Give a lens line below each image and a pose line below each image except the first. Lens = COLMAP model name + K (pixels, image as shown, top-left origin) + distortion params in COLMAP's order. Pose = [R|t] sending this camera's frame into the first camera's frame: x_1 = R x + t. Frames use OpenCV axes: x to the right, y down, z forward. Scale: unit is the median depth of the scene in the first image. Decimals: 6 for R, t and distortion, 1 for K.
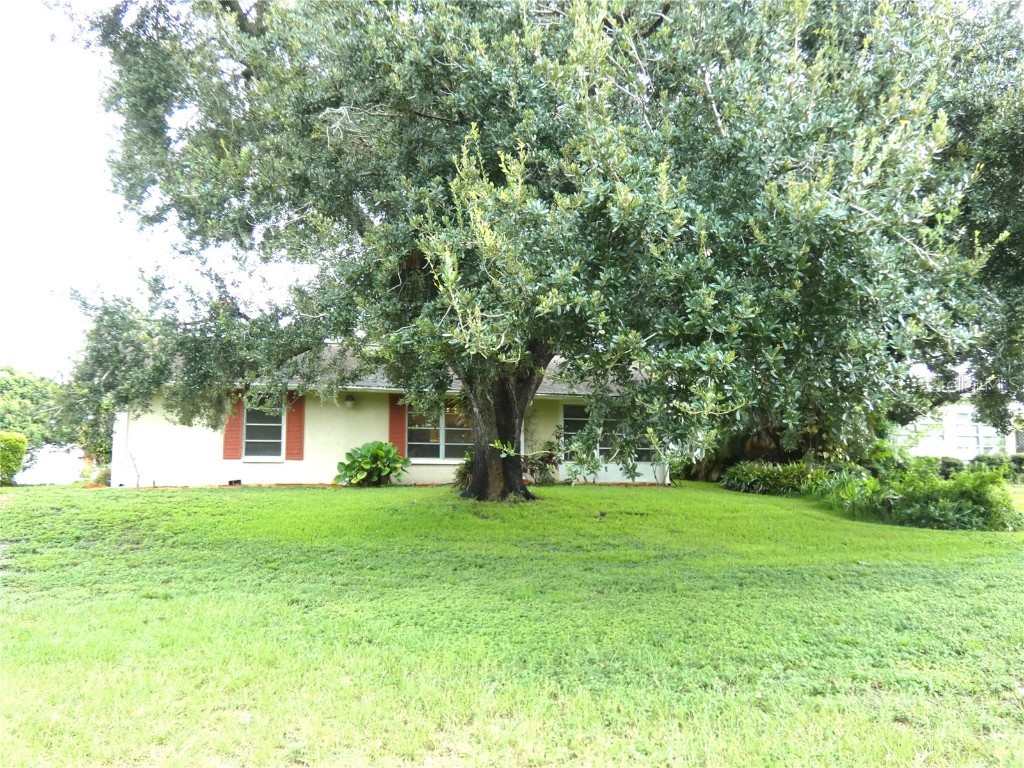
lens RADIAL K [[913.8, 0, 509.6], [0, 913.8, 385.5], [0, 0, 1]] dist [-0.022199, 0.003713]
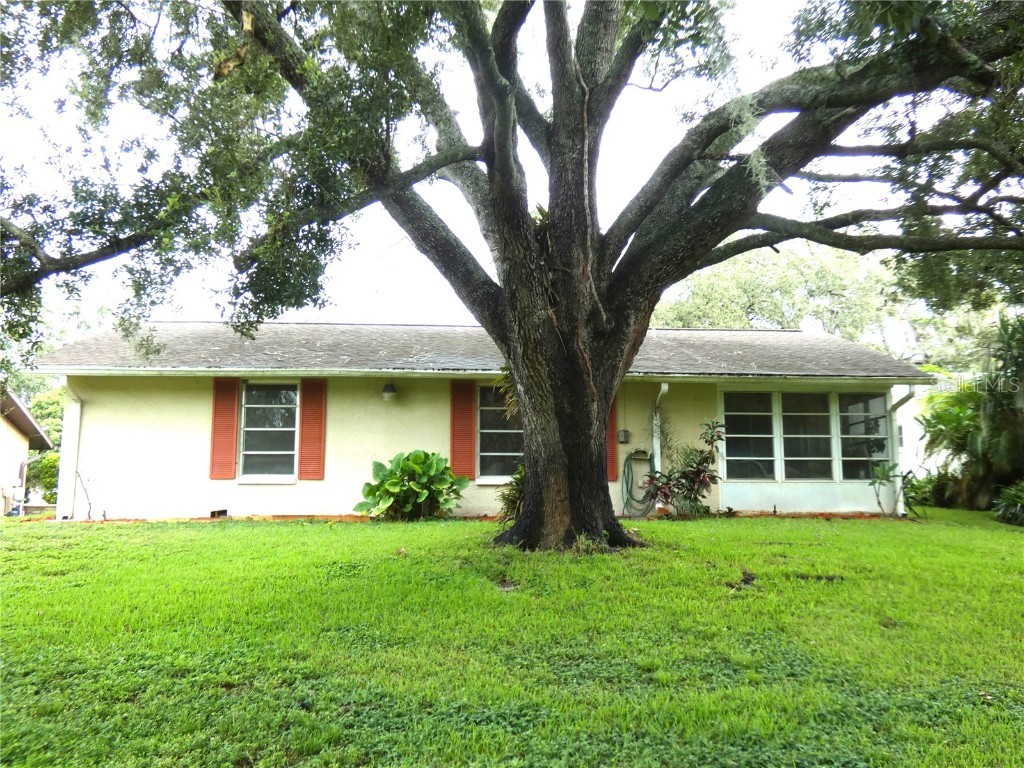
lens RADIAL K [[913.8, 0, 516.2], [0, 913.8, 382.7], [0, 0, 1]] dist [-0.022199, 0.003713]
pose [[0.968394, -0.033880, -0.247114, 0.086000], [0.026732, 0.999123, -0.032225, 0.035178], [0.247989, 0.024601, 0.968451, 0.377873]]
